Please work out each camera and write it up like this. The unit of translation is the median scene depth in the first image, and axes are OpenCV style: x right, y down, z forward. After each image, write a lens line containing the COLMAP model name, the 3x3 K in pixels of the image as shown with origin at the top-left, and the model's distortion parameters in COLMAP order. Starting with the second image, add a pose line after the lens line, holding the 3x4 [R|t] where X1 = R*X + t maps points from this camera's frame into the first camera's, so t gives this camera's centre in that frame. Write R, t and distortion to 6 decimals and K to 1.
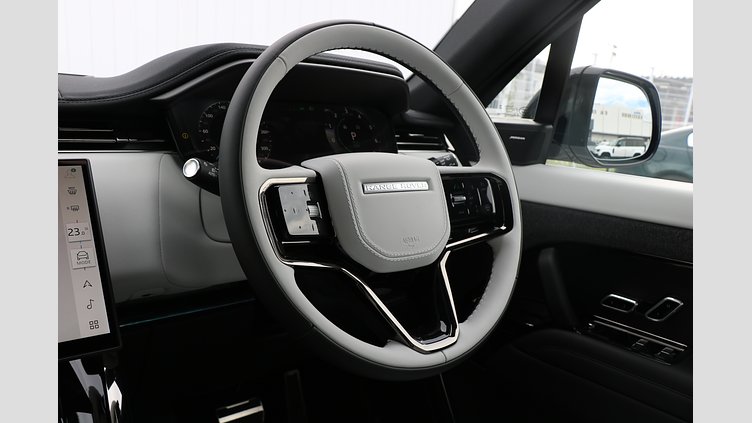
lens RADIAL K [[519.0, 0, 371.1], [0, 519.0, 216.6], [0, 0, 1]] dist [-0.113549, 0.001854]
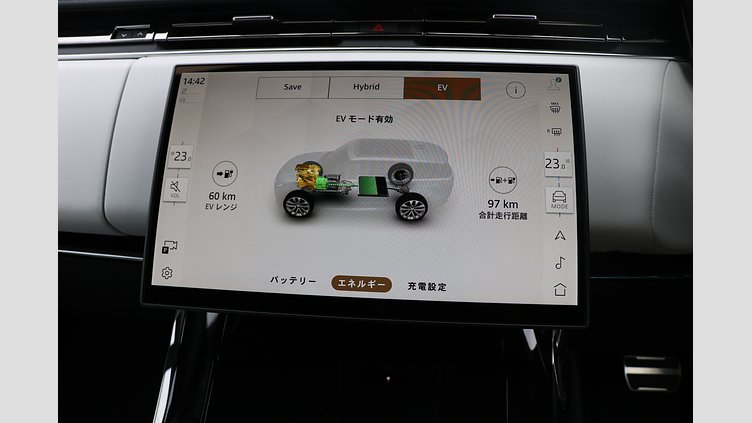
lens RADIAL K [[519.0, 0, 371.1], [0, 519.0, 216.6], [0, 0, 1]] dist [-0.113549, 0.001854]
pose [[0.724461, 0.235851, -0.647711, -0.236307], [-0.091660, 0.964261, 0.248594, -0.053537], [0.683194, -0.120728, 0.720188, 0.202048]]
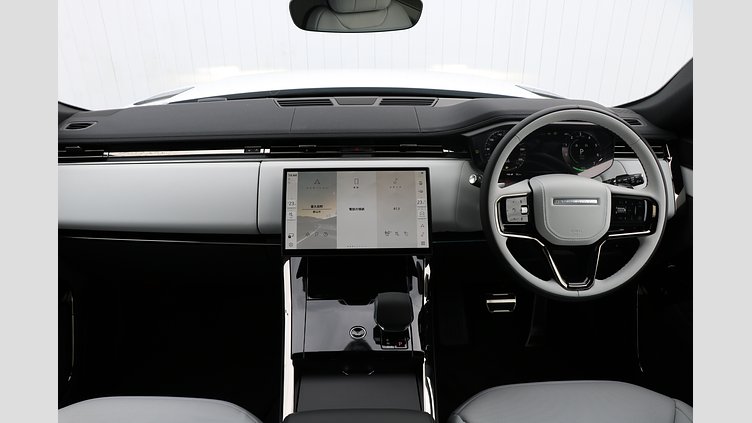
lens RADIAL K [[519.0, 0, 371.1], [0, 519.0, 216.6], [0, 0, 1]] dist [-0.113549, 0.001854]
pose [[0.806404, 0.195005, -0.558287, 0.522697], [-0.080681, 0.971519, 0.222805, -0.377443], [0.585835, -0.134628, 0.799170, -0.962496]]
